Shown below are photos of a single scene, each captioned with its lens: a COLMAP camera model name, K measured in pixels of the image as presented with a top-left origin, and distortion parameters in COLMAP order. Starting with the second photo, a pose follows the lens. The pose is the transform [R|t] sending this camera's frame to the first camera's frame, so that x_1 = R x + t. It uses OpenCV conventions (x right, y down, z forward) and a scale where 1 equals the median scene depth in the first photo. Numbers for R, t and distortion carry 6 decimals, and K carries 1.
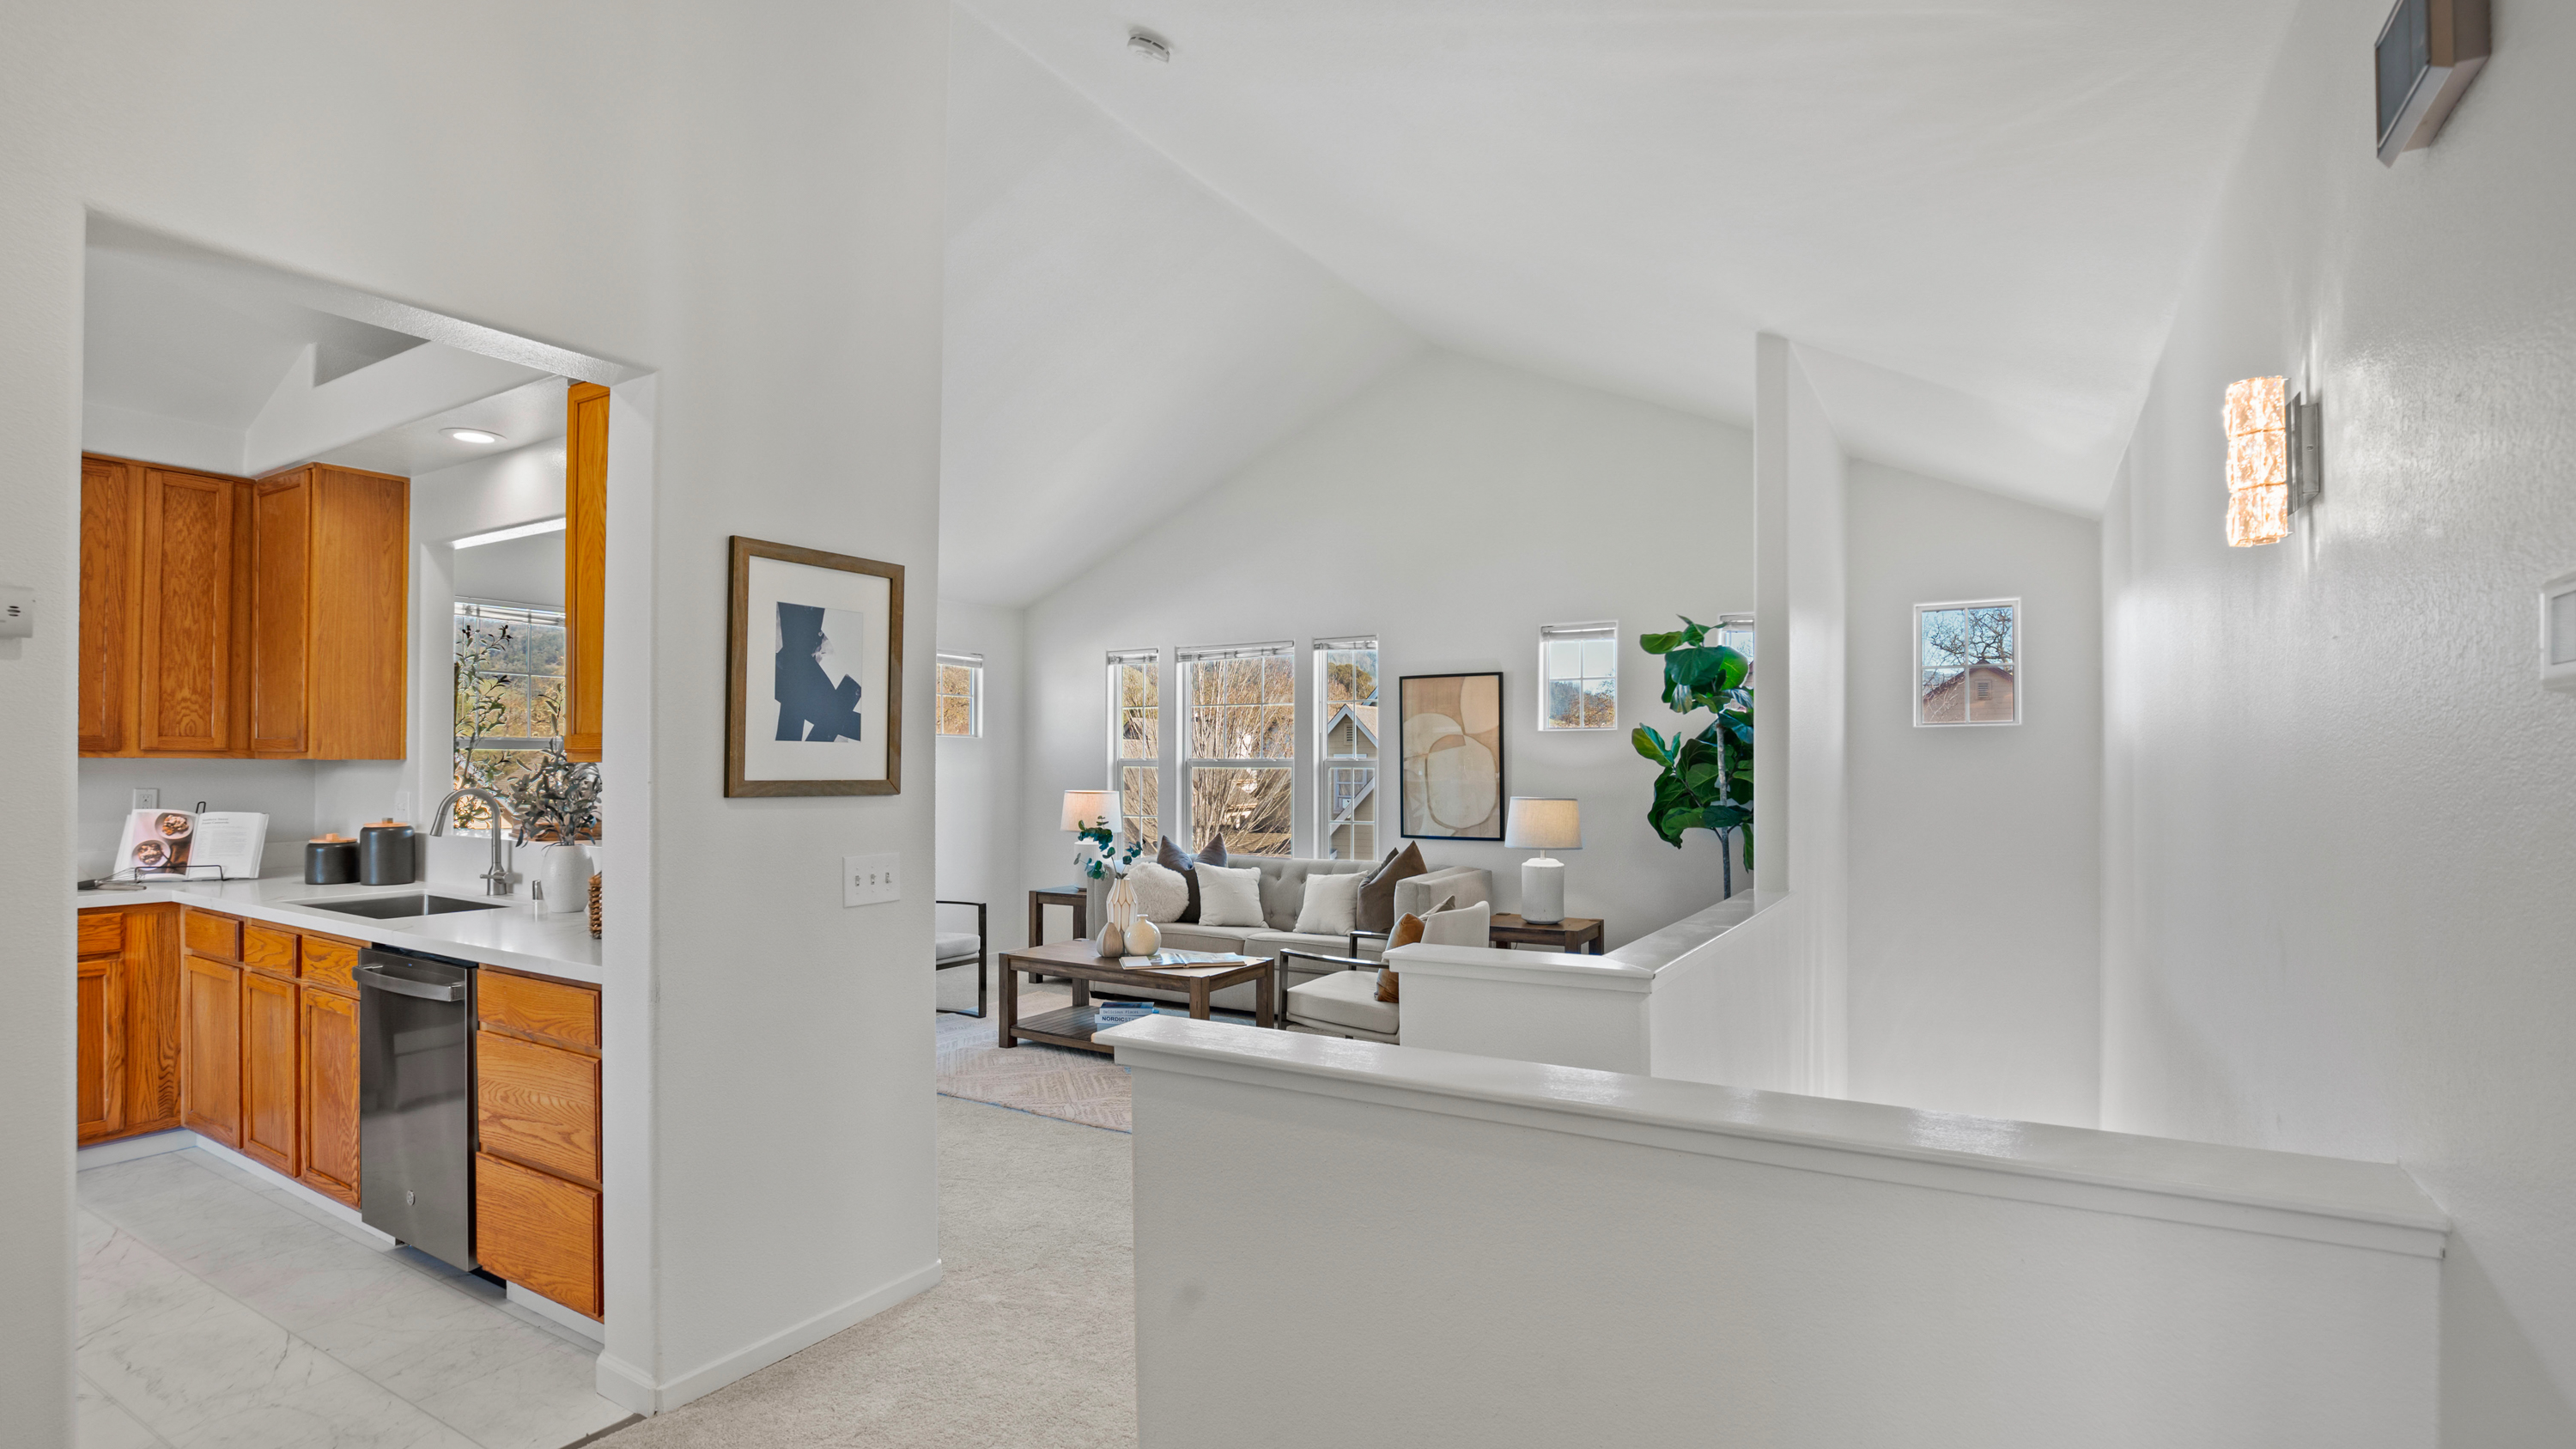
lens RADIAL K [[1194.7, 0, 1285.8], [0, 1194.7, 748.2], [0, 0, 1]] dist [-0.025458, 0.000572]
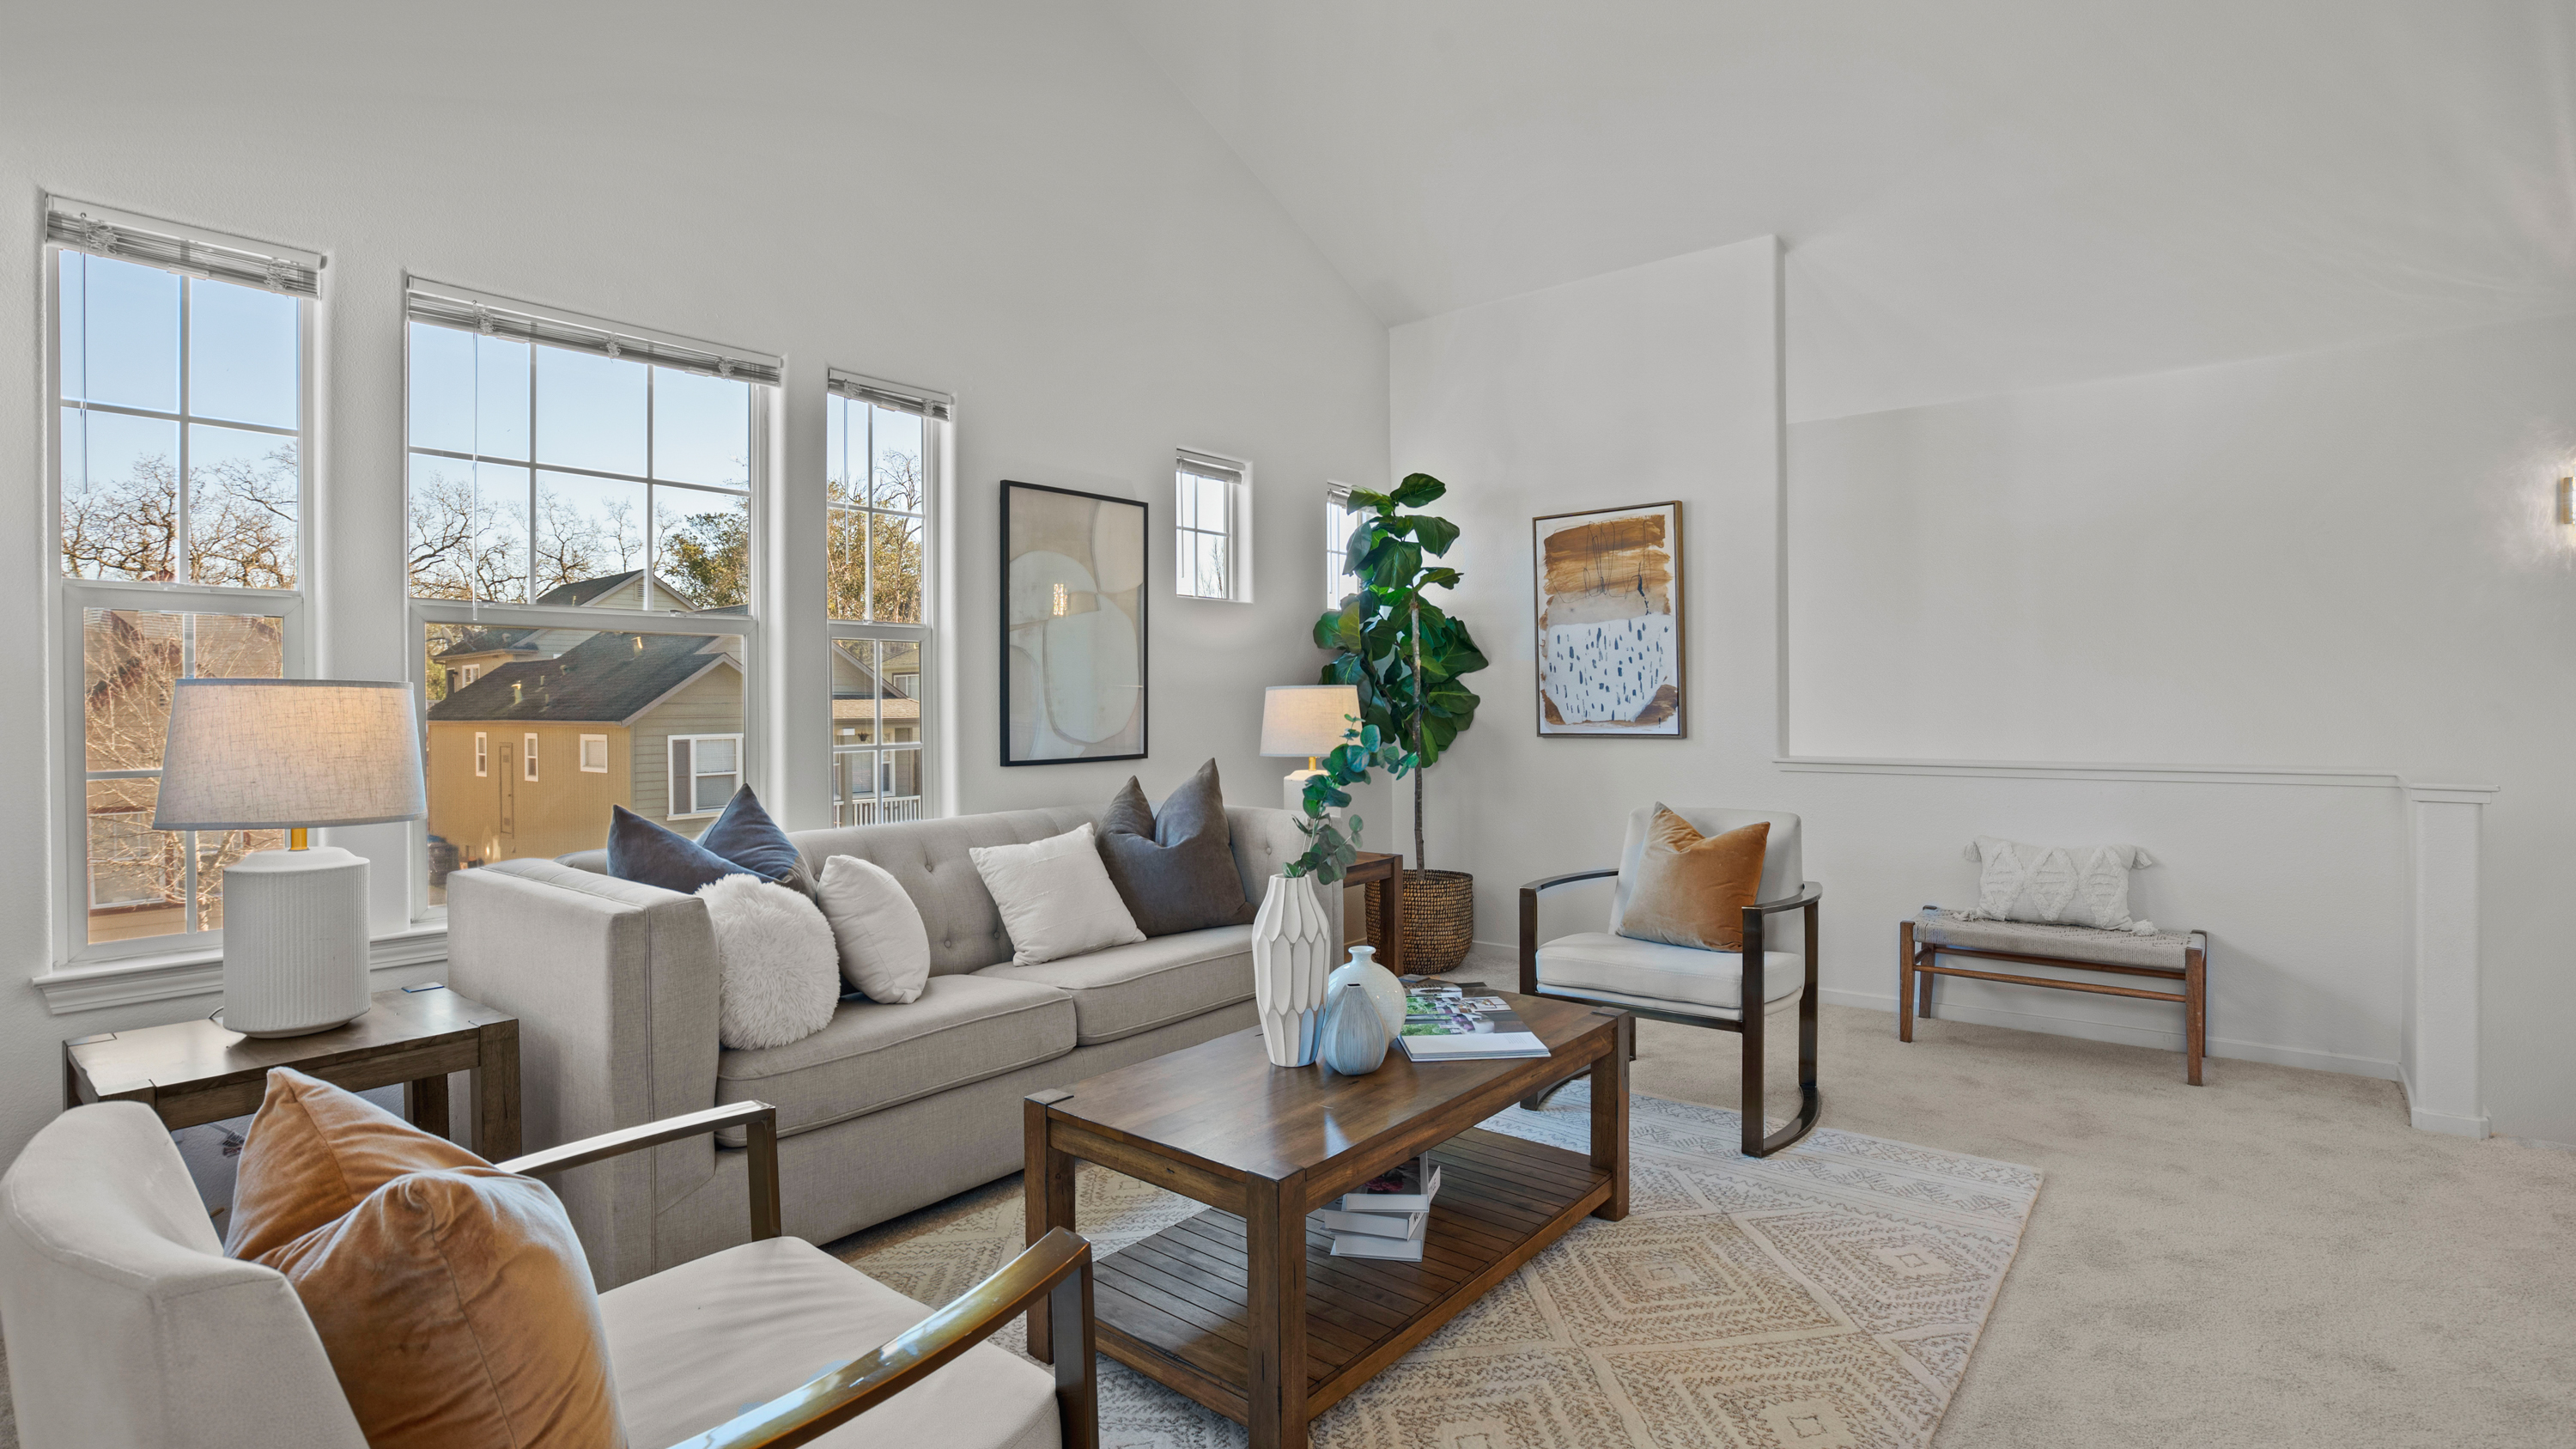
lens RADIAL K [[1187.4, 0, 1295.4], [0, 1187.4, 716.2], [0, 0, 1]] dist [-0.028903, 0.000386]
pose [[0.136035, -0.013147, 0.990617, -0.456673], [-0.004225, 0.999895, 0.013850, 0.044130], [-0.990695, -0.006069, 0.135965, 0.824319]]
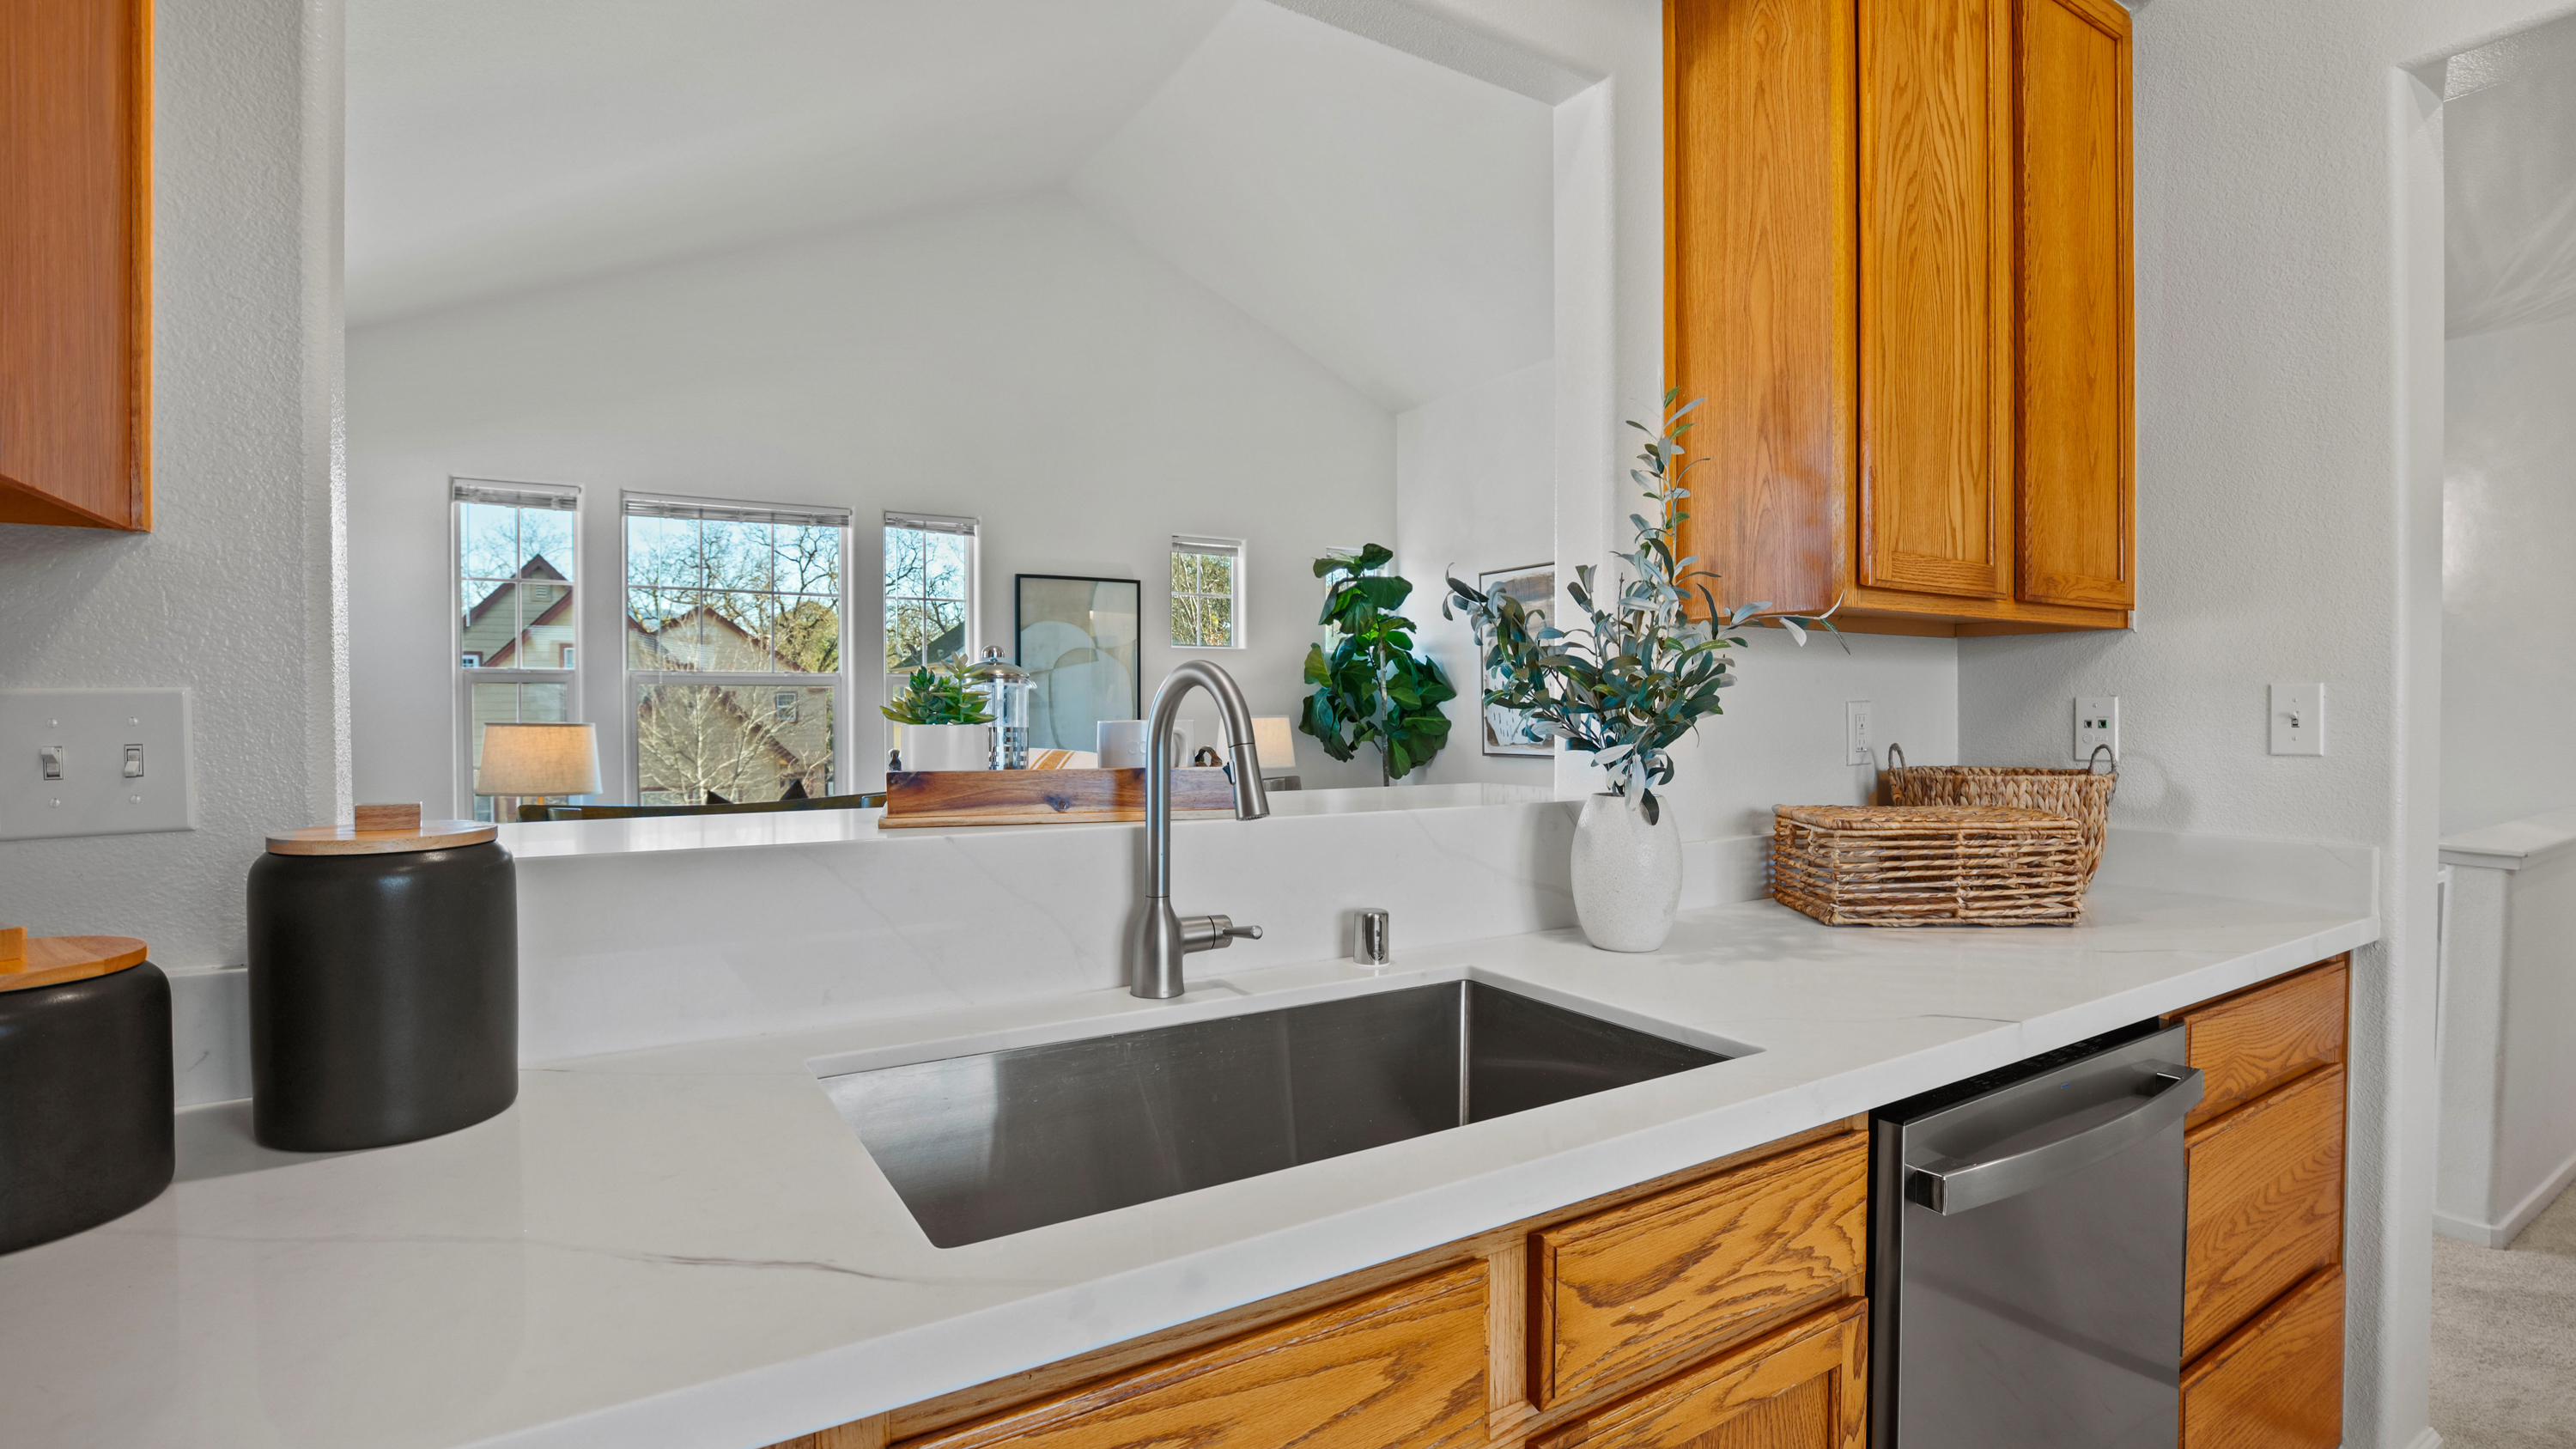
lens RADIAL K [[1187.4, 0, 1295.4], [0, 1187.4, 716.2], [0, 0, 1]] dist [-0.028903, 0.000386]
pose [[0.446381, -0.008840, 0.894799, -0.563517], [-0.006698, 0.999890, 0.013220, 0.025502], [-0.894818, -0.011895, 0.446273, 0.493413]]
